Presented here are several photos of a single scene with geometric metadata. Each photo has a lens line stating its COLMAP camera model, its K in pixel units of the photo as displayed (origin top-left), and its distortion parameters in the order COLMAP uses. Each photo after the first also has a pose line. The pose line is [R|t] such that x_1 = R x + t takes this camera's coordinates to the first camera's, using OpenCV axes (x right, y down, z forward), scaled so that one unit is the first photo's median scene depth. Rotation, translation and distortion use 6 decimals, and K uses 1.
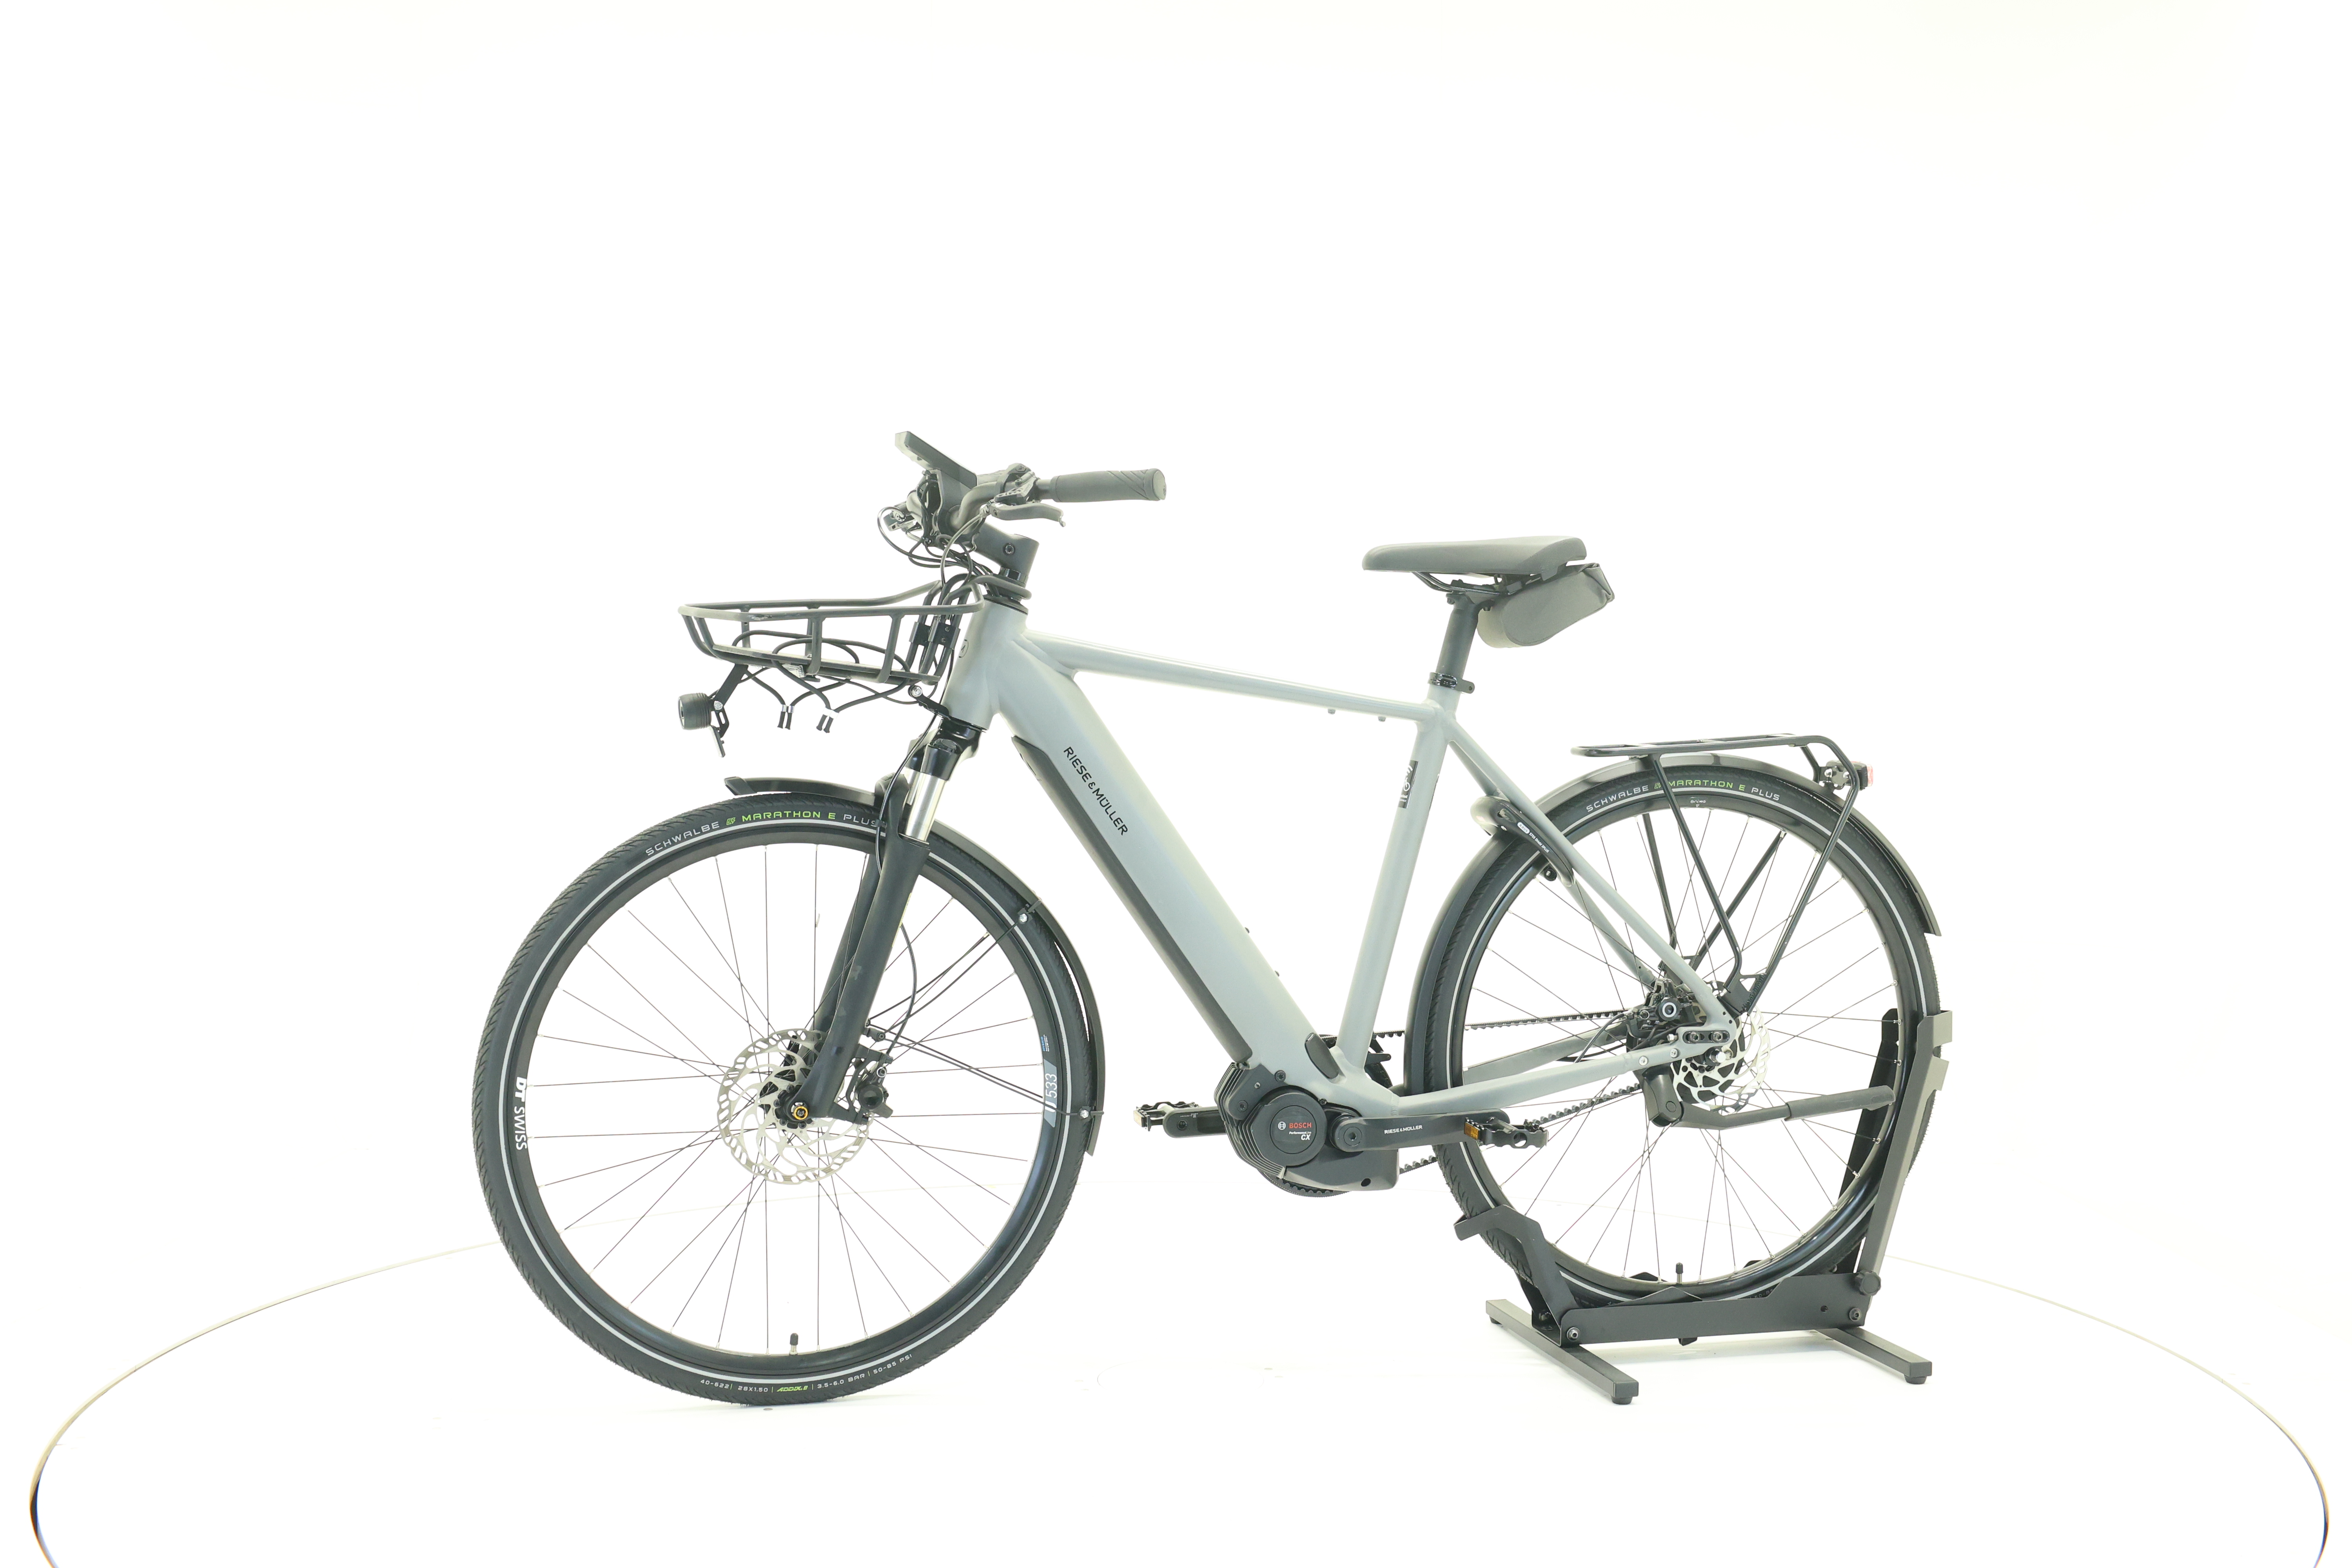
lens RADIAL K [[2545.3, 0, 1176.0], [0, 2545.3, 784.0], [0, 0, 1]] dist [-0.005186, -0.000884]
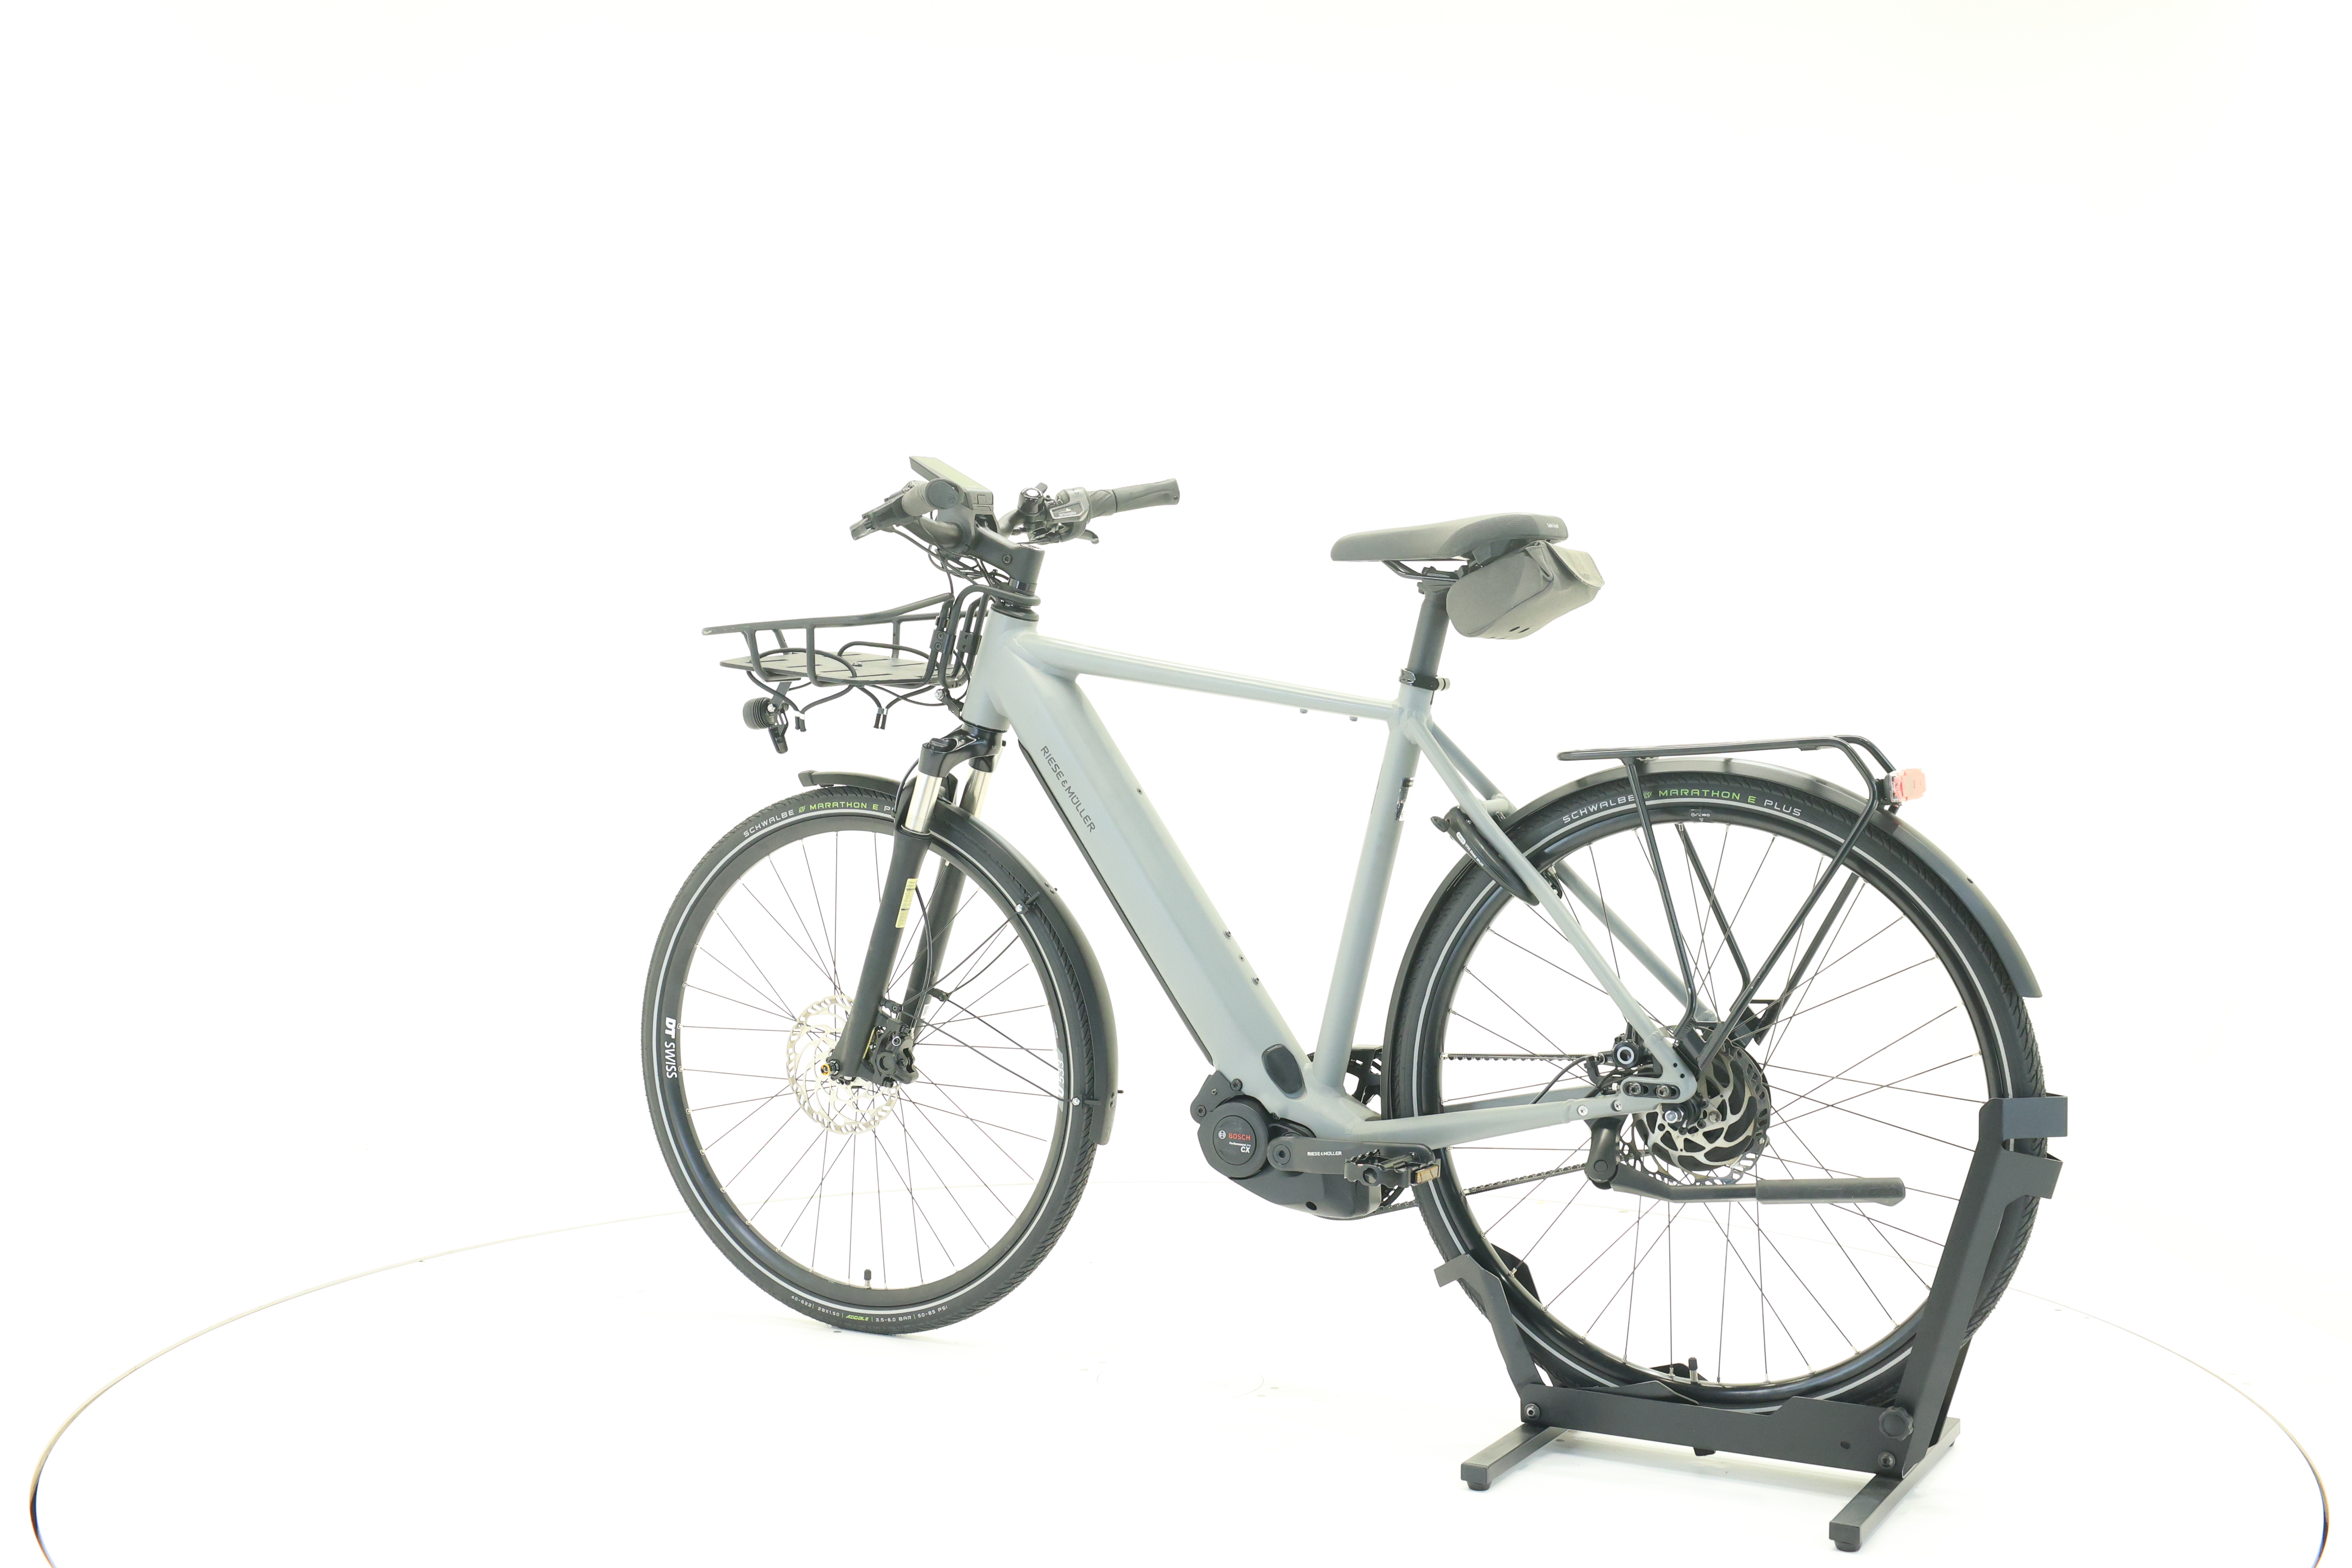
lens RADIAL K [[2691.7, 0, 1176.0], [0, 2691.7, 784.0], [0, 0, 1]] dist [-0.008238, -0.006203]
pose [[0.692513, 0.014642, -0.721257, 0.749339], [-0.015772, 0.999862, 0.005155, -0.005284], [0.721233, 0.007806, 0.692649, 0.261870]]
